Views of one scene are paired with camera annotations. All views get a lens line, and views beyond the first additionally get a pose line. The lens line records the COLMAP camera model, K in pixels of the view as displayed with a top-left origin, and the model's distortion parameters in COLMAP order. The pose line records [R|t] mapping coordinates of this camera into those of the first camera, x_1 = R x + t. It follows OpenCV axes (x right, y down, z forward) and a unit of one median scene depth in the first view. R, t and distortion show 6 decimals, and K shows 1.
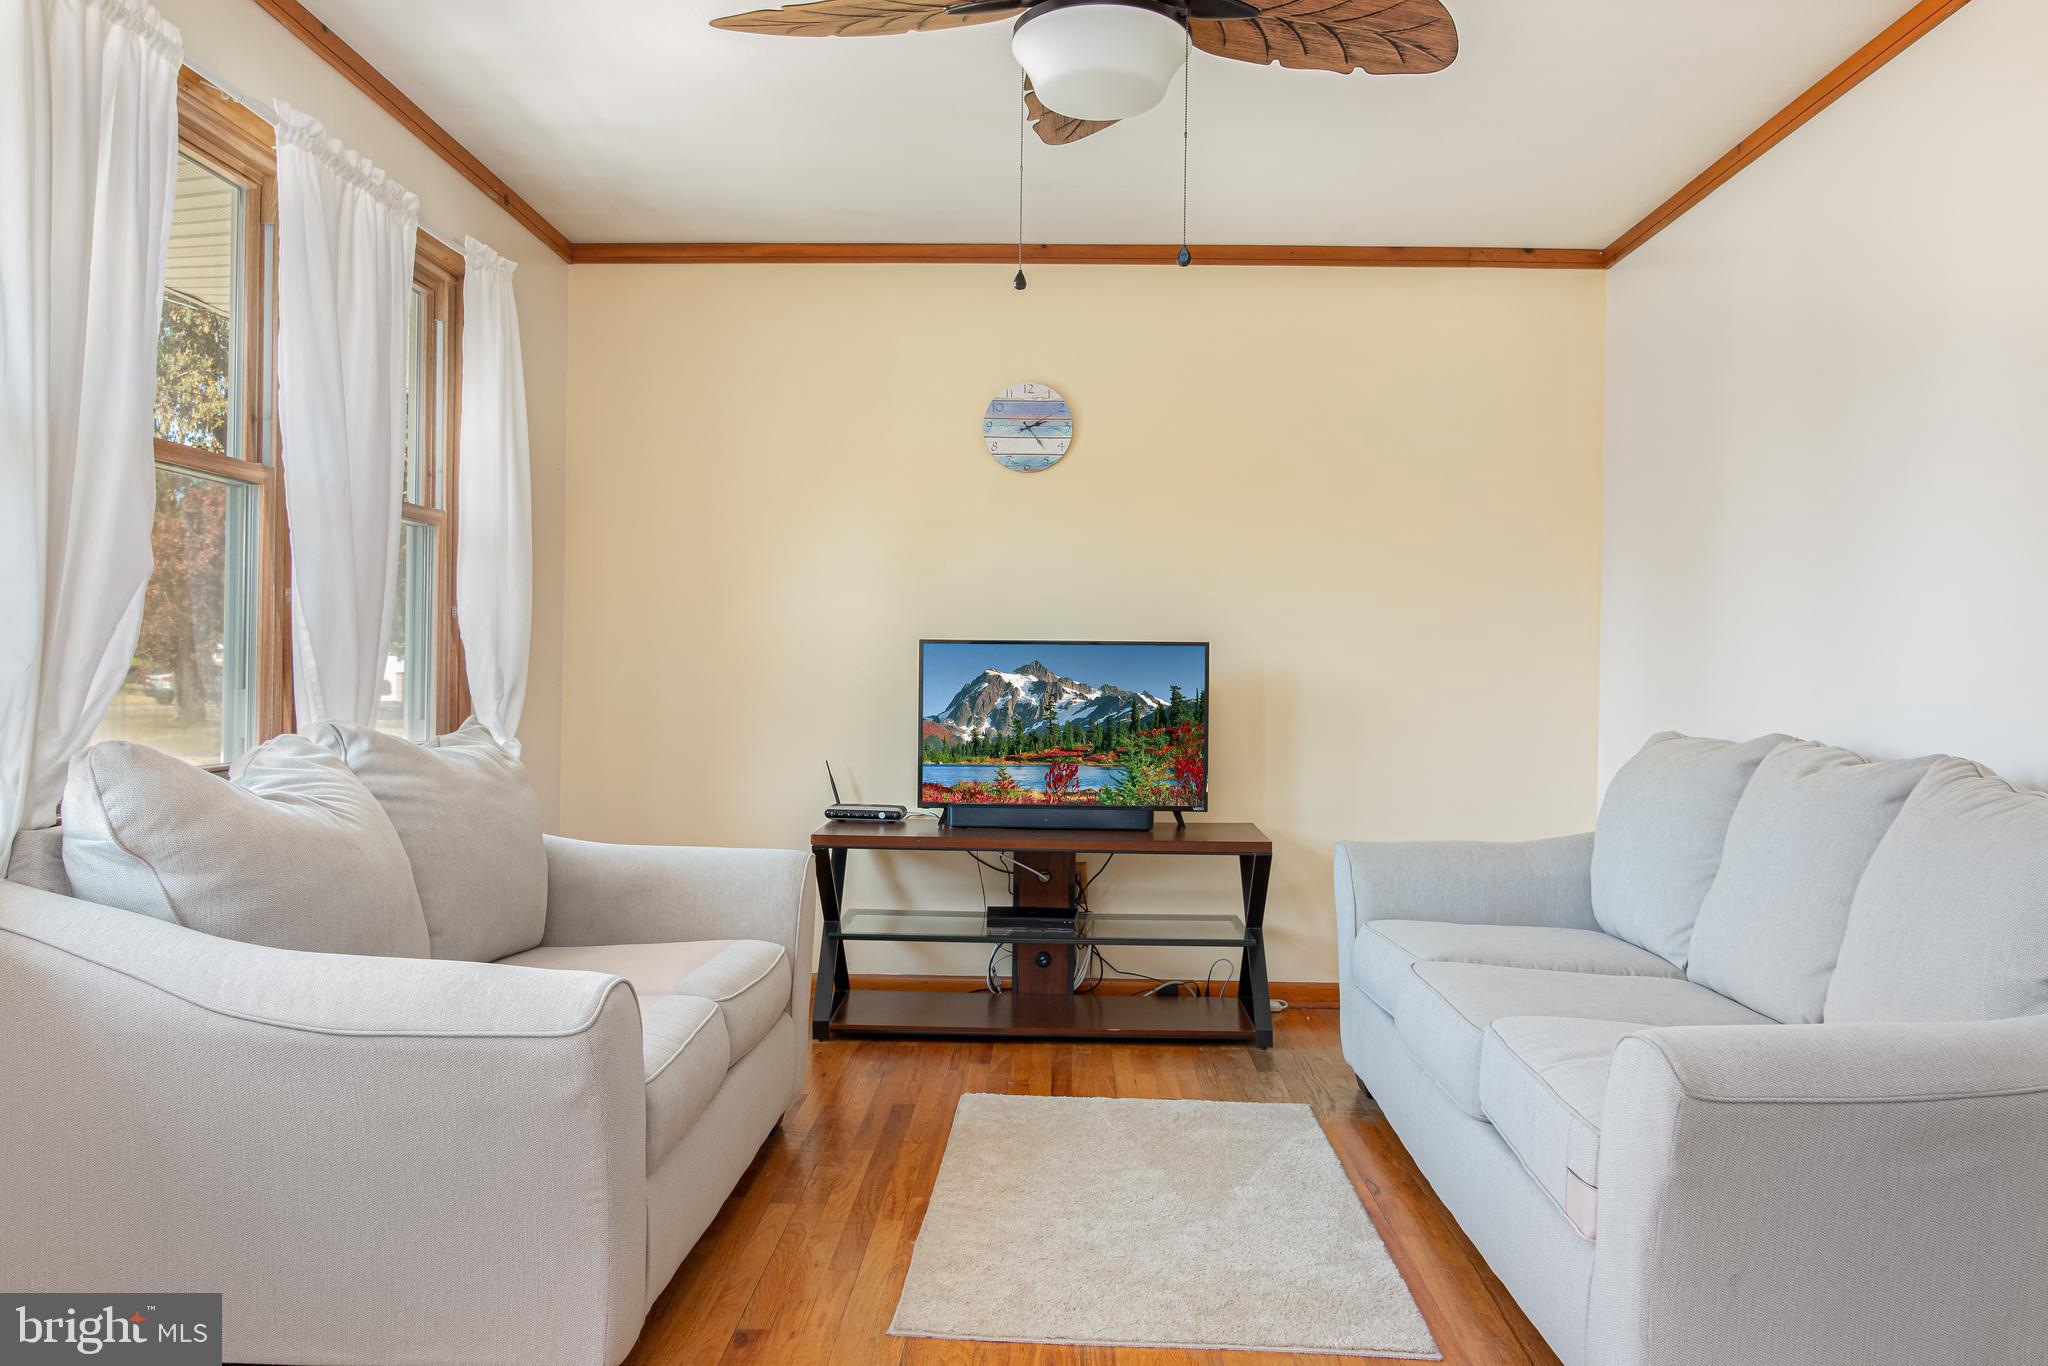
lens RADIAL K [[1556.9, 0, 1024.0], [0, 1556.9, 683.0], [0, 0, 1]] dist [0.012546, -0.000725]
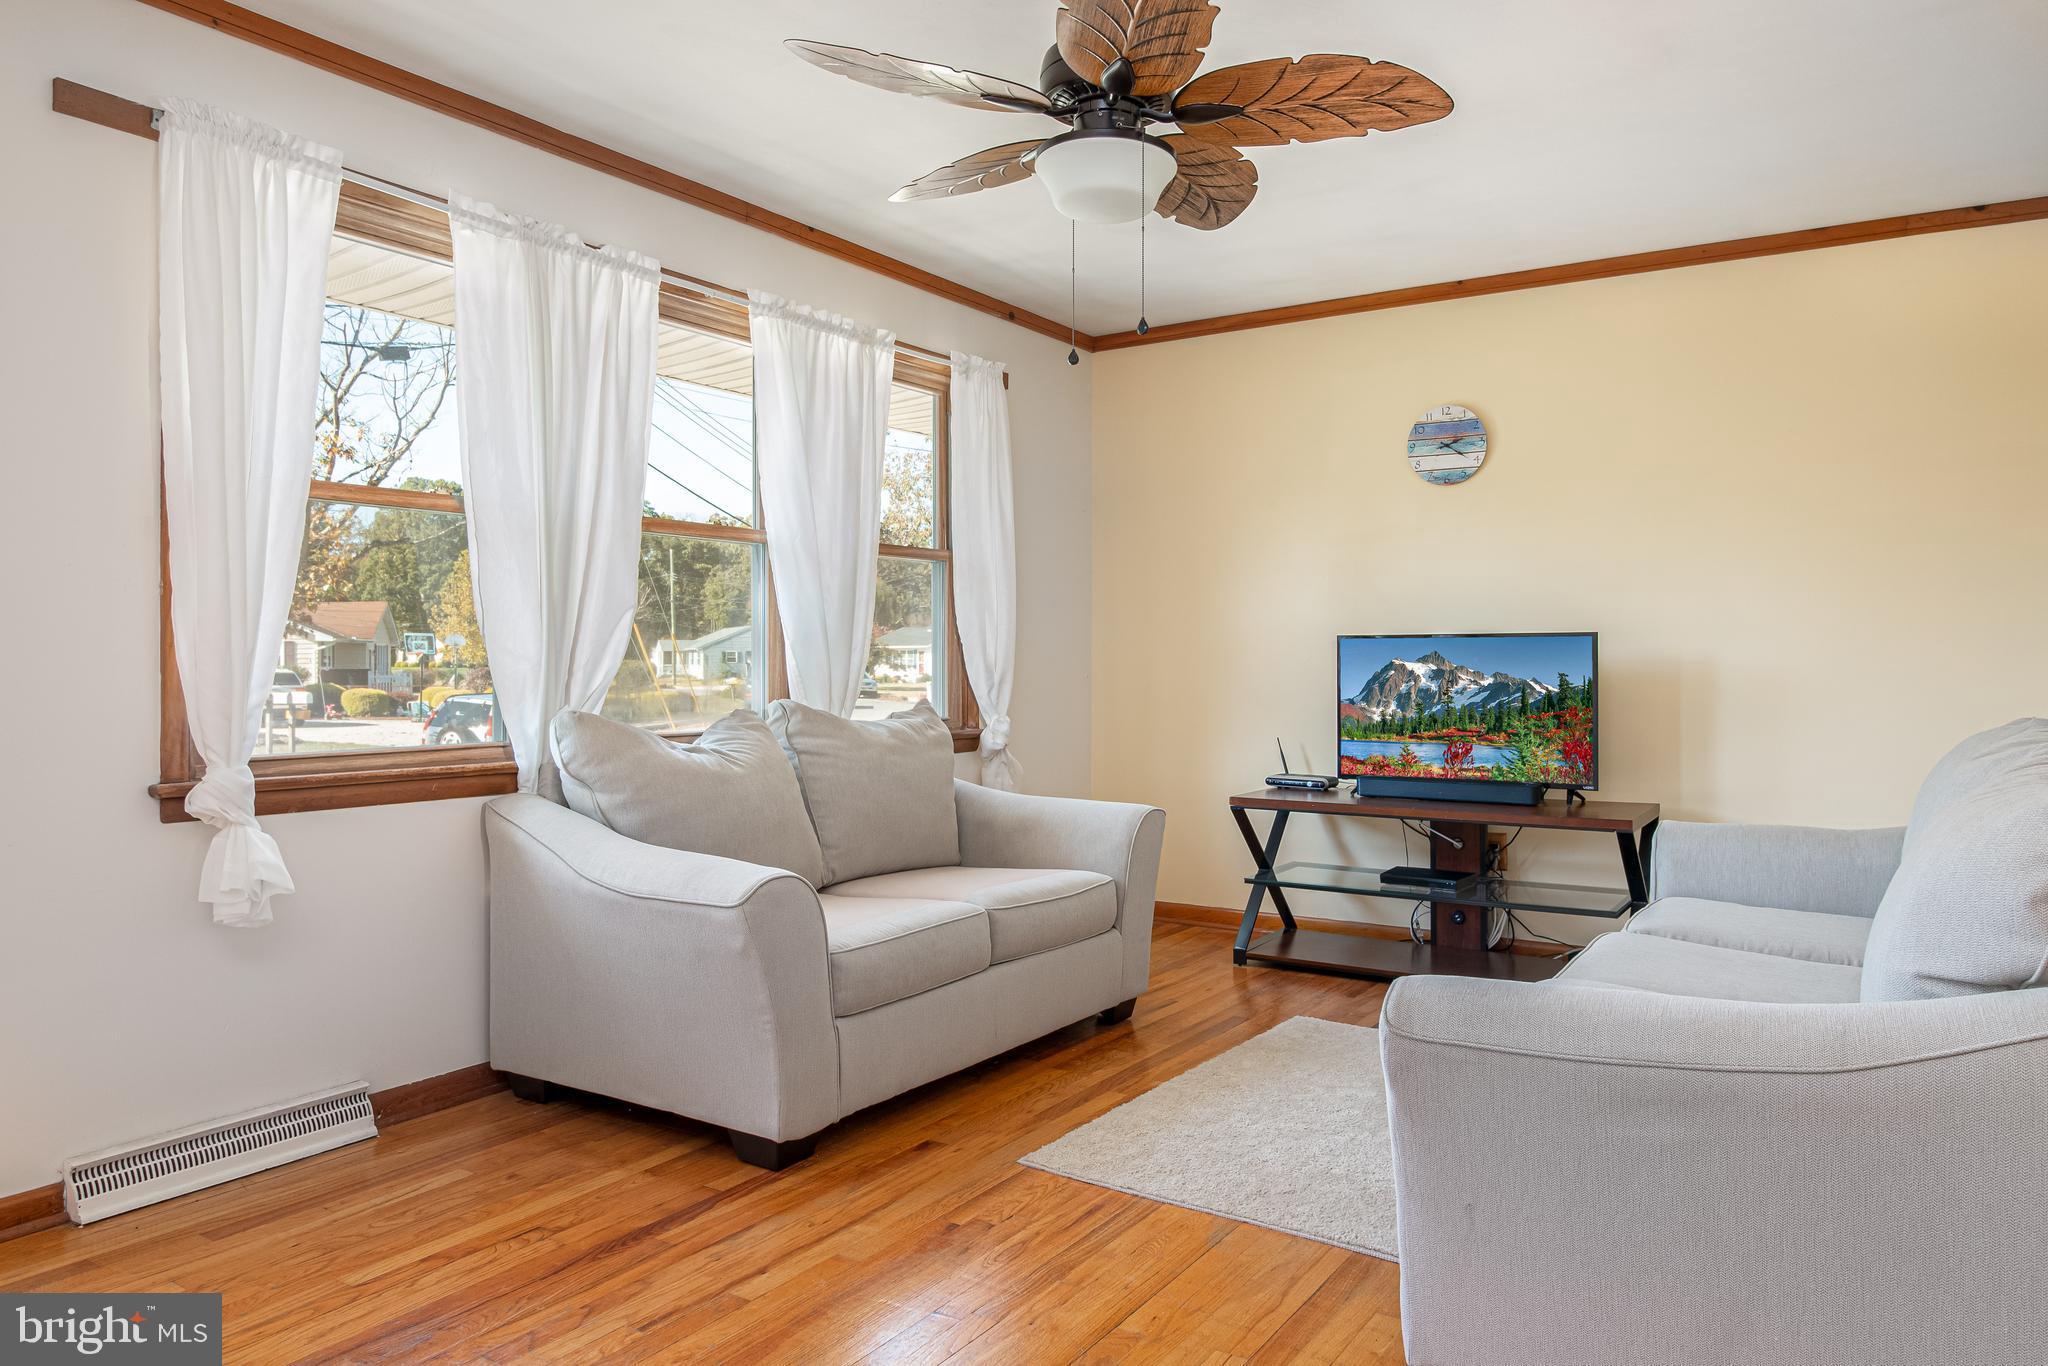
lens RADIAL K [[1399.7, 0, 1116.3], [0, 1399.7, 646.9], [0, 0, 1]] dist [0.079085, -0.000141]
pose [[0.872355, -0.010962, -0.488750, 0.306555], [0.003627, 0.999866, -0.015951, -0.001955], [0.488859, 0.012142, 0.872278, -0.009747]]
